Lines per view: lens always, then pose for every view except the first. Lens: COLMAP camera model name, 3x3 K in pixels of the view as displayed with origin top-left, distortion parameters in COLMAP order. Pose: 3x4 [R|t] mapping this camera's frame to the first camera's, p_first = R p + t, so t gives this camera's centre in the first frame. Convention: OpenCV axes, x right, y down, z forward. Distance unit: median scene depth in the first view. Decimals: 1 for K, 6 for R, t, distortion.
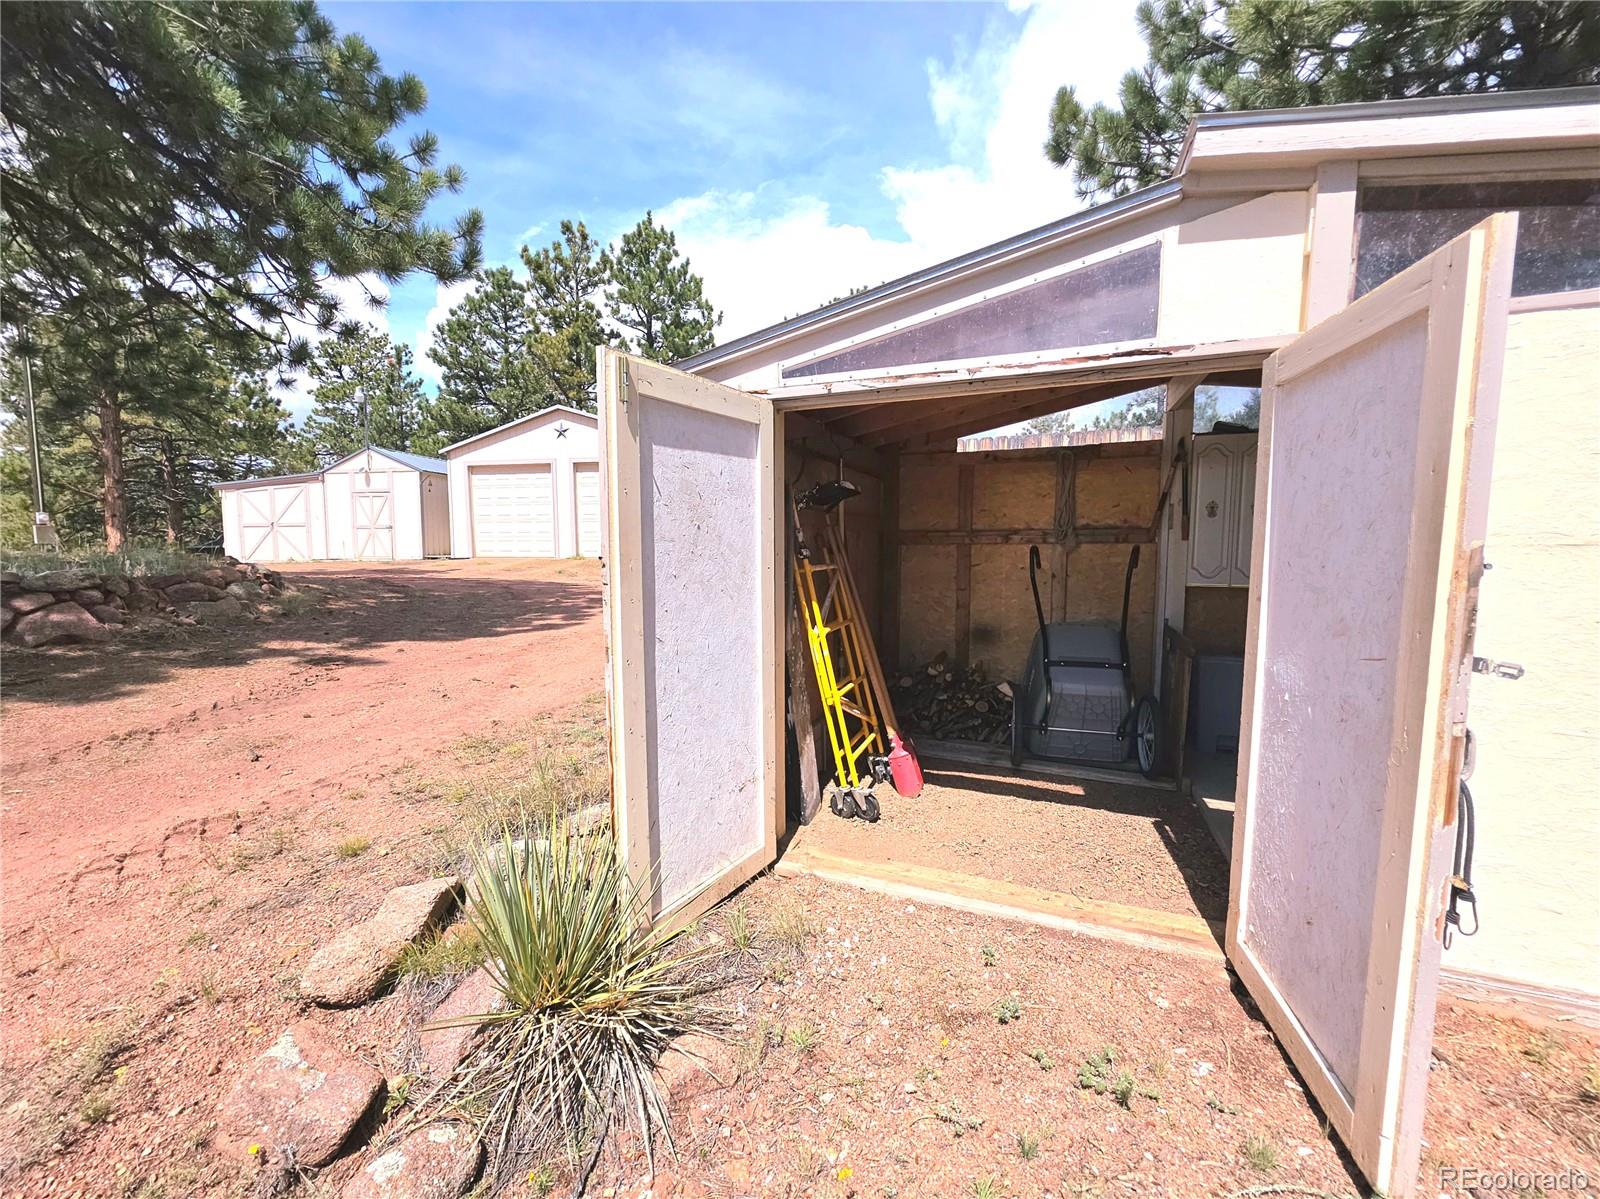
lens RADIAL K [[641.4, 0, 798.0], [0, 641.4, 598.3], [0, 0, 1]] dist [0.000090, -0.000026]
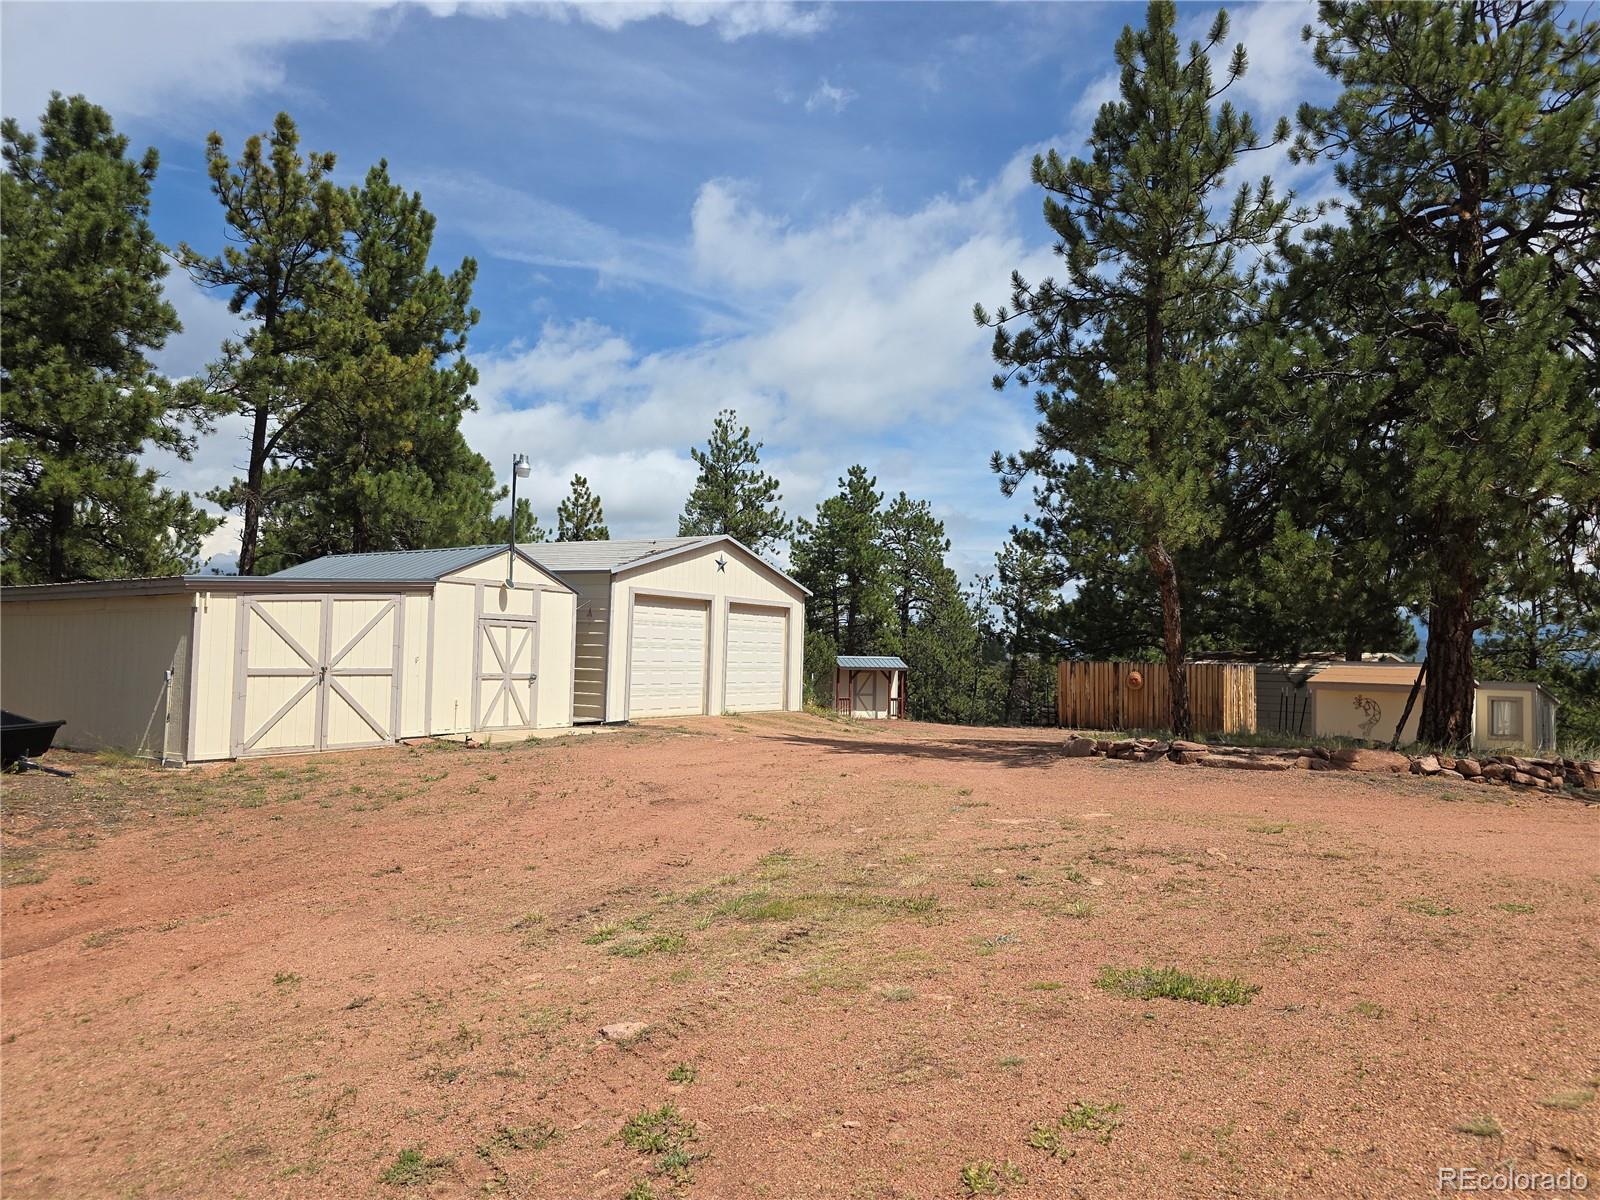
lens RADIAL K [[1067.3, 0, 800.5], [0, 1067.3, 600.7], [0, 0, 1]] dist [0.000591, 0.000022]
pose [[0.311404, 0.058863, 0.948453, -2.110933], [0.078585, 0.993066, -0.087434, -0.102072], [-0.947023, 0.101761, 0.304619, 0.602187]]
